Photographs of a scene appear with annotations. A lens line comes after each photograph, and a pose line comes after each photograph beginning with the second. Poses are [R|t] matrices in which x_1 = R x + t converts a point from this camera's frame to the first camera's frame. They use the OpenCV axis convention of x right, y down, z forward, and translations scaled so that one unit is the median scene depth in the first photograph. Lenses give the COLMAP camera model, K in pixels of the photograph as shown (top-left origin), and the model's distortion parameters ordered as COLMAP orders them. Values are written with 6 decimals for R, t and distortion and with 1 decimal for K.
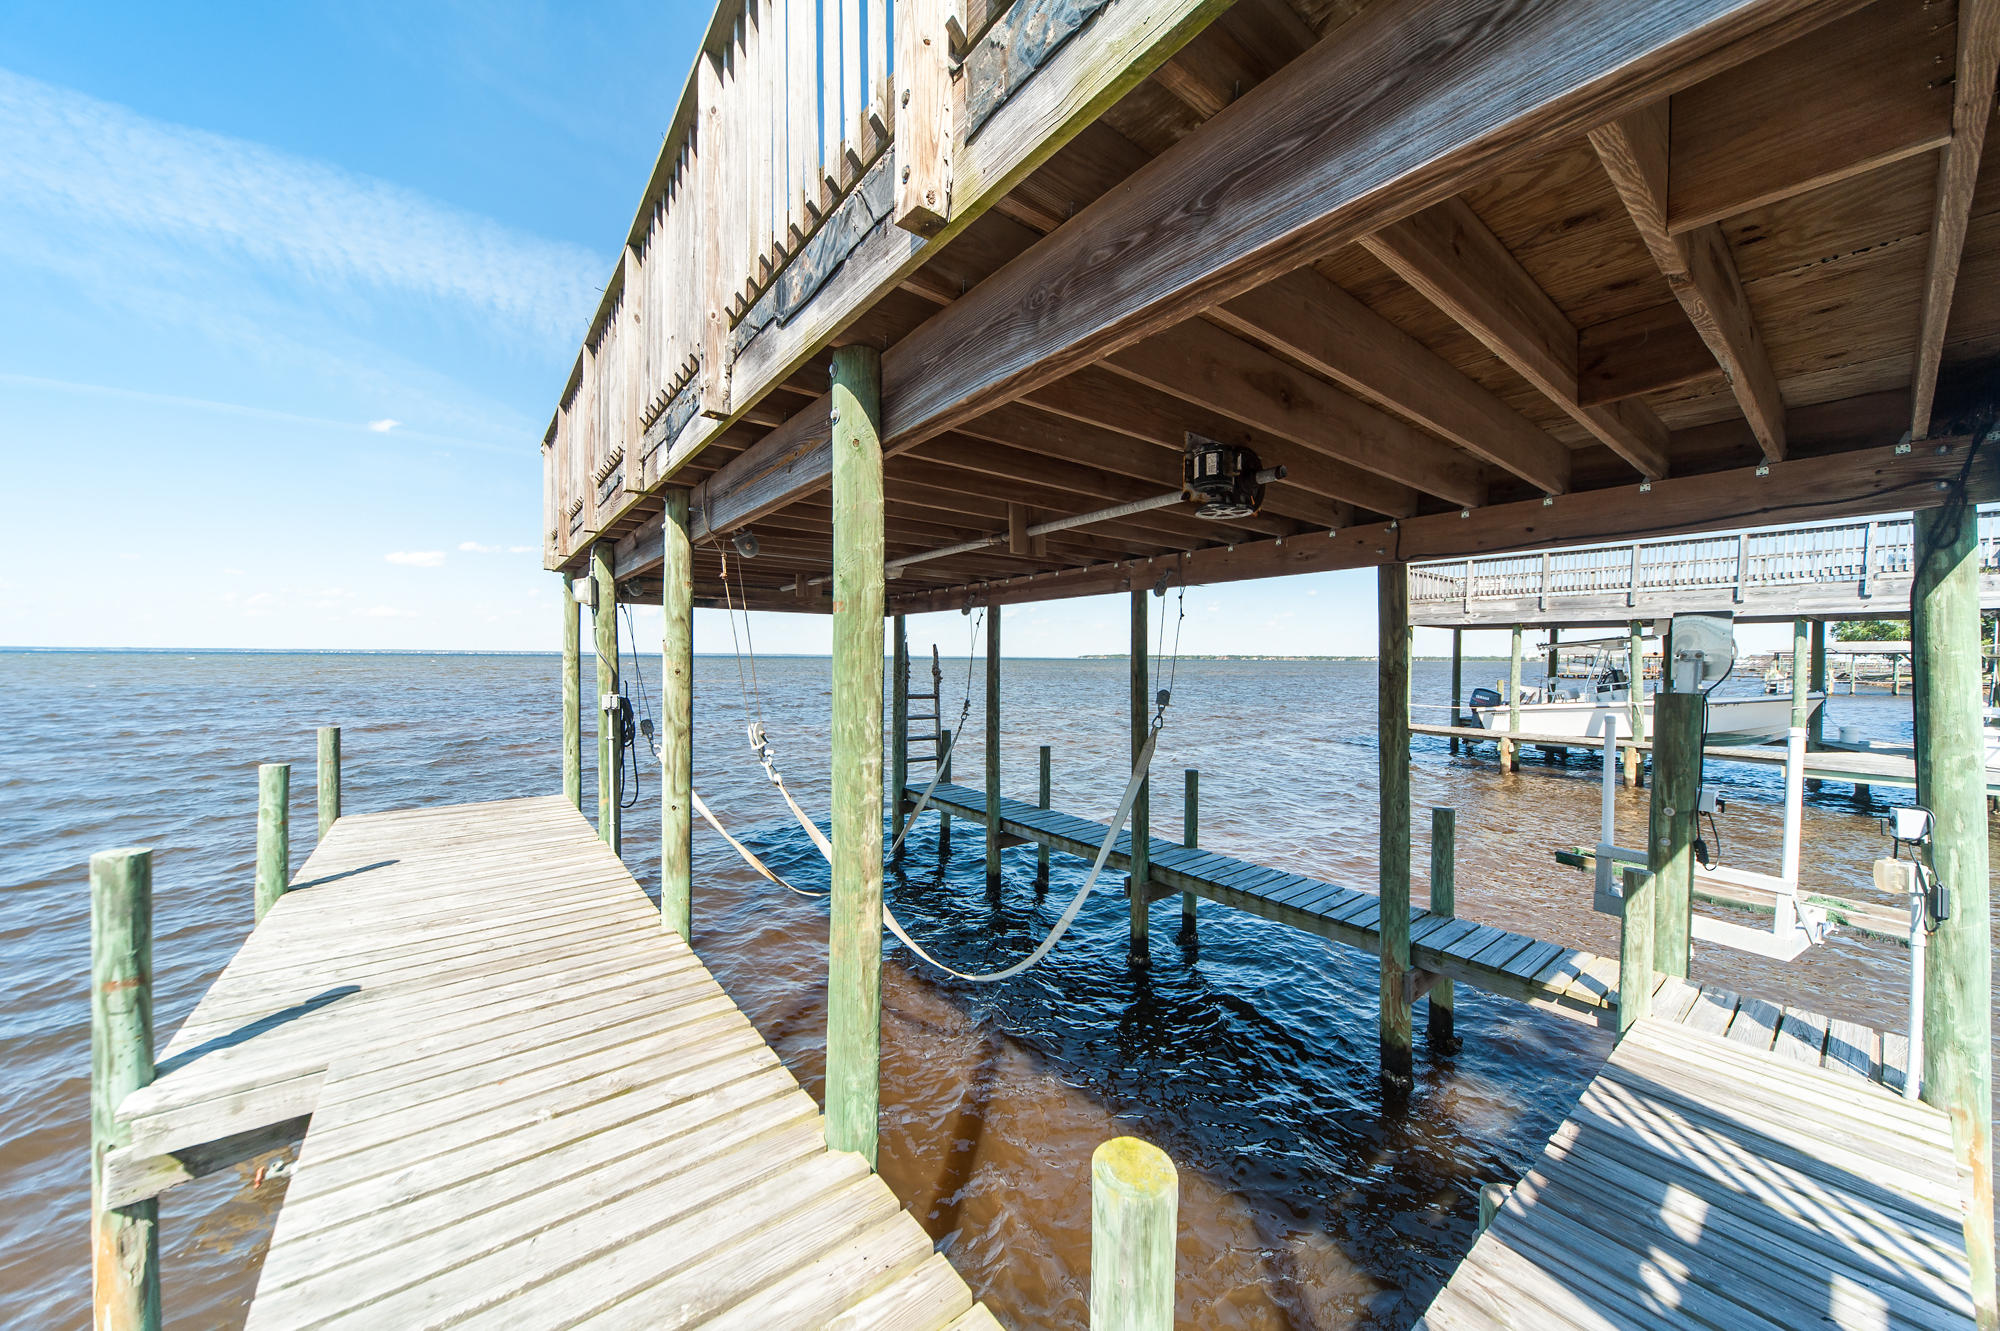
lens RADIAL K [[681.5, 0, 1000.2], [0, 681.5, 671.2], [0, 0, 1]] dist [0.000516, -0.000219]
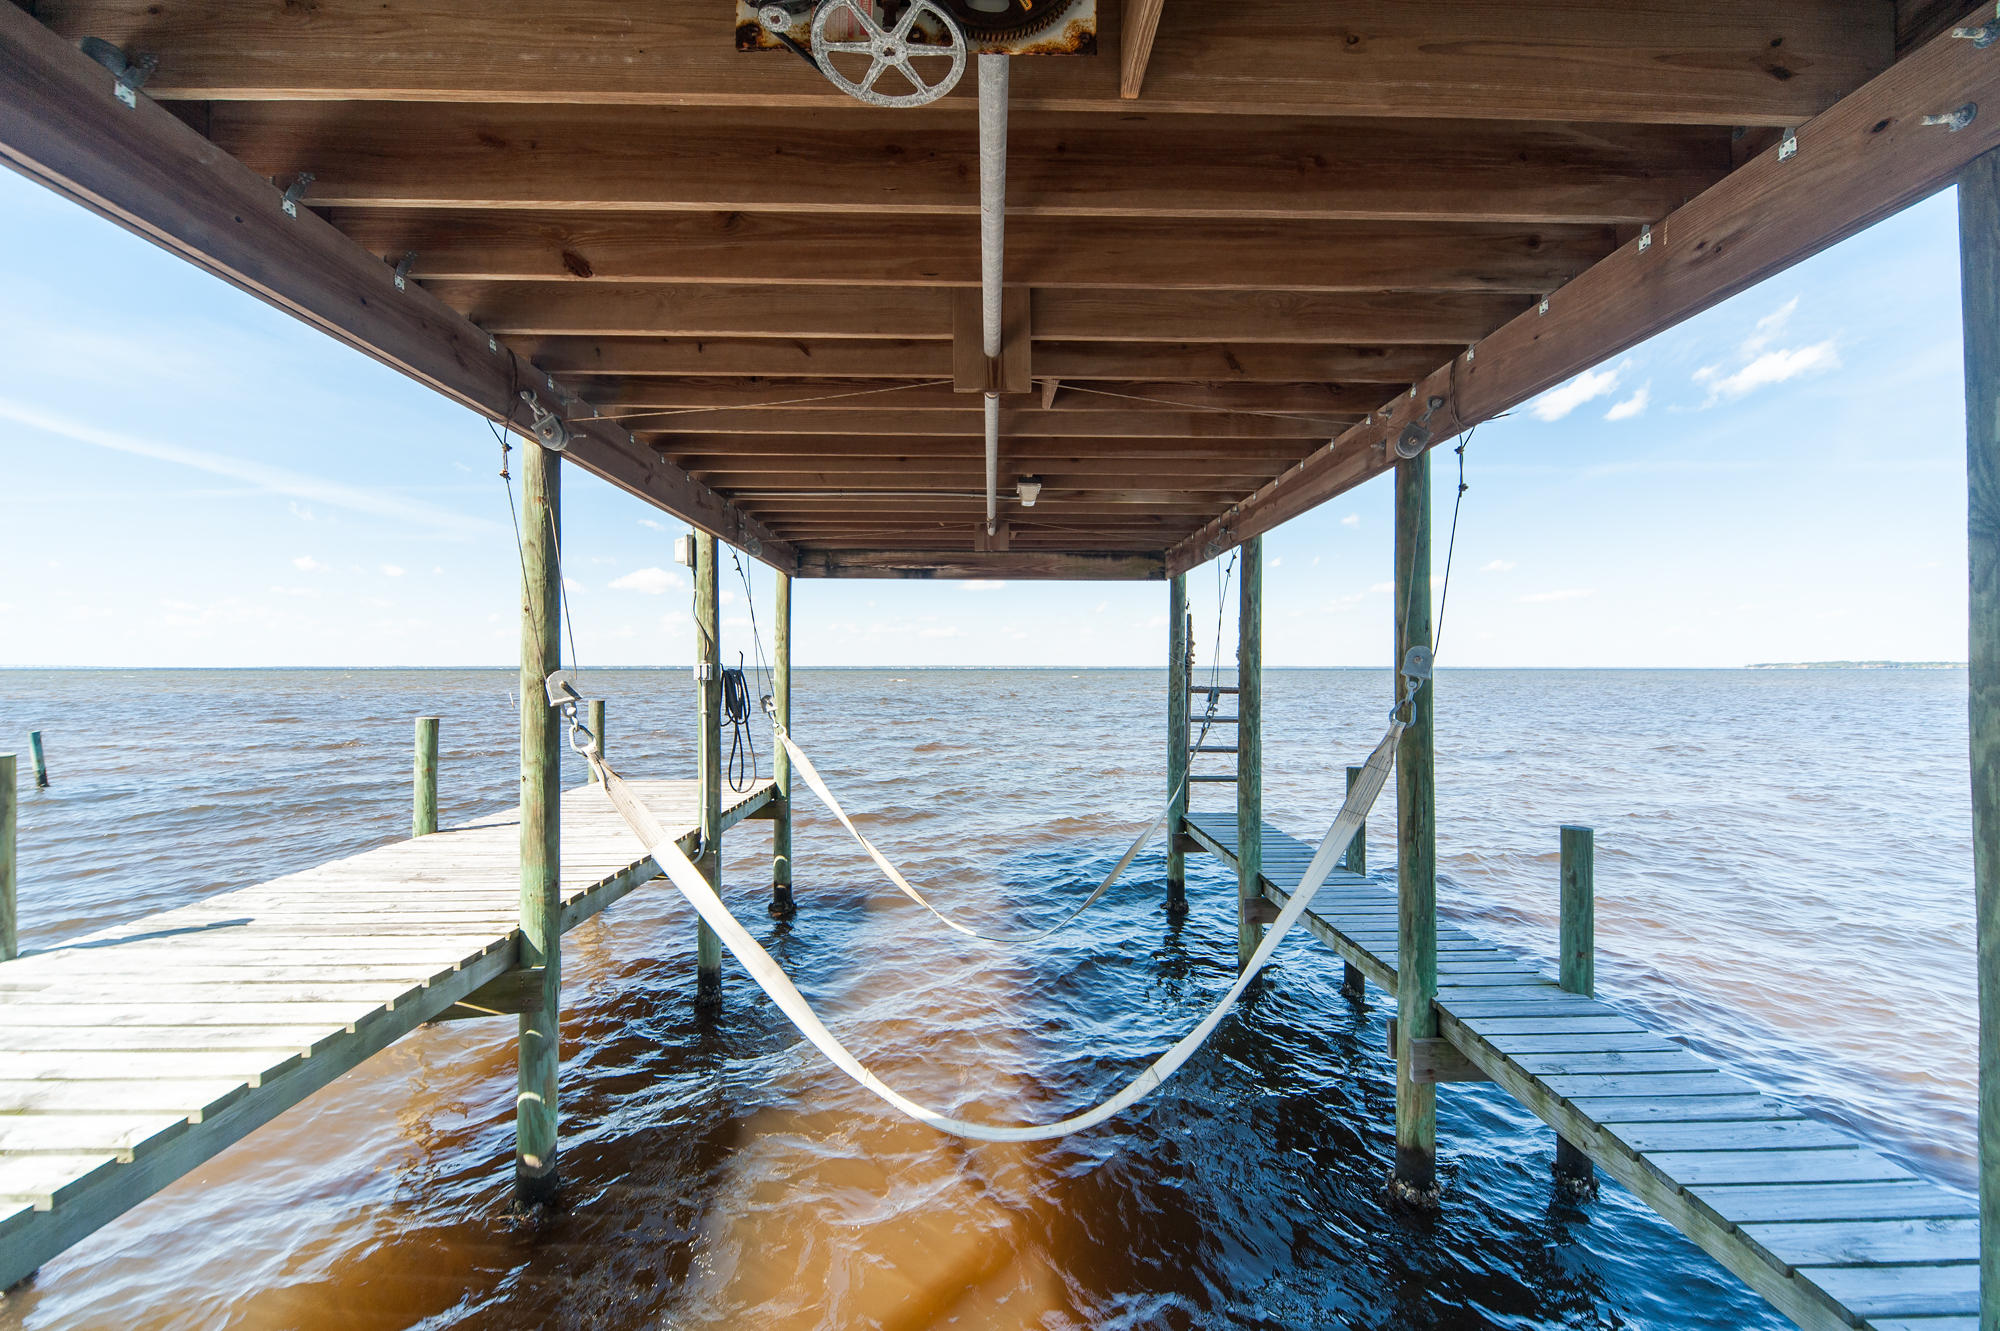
lens RADIAL K [[786.3, 0, 1000.0], [0, 786.3, 665.5], [0, 0, 1]] dist [0.000223, 0.000044]
pose [[0.797487, -0.010768, -0.603240, 0.337715], [-0.005423, 0.999672, -0.025014, 0.055756], [0.603311, 0.023219, 0.797168, 0.380779]]
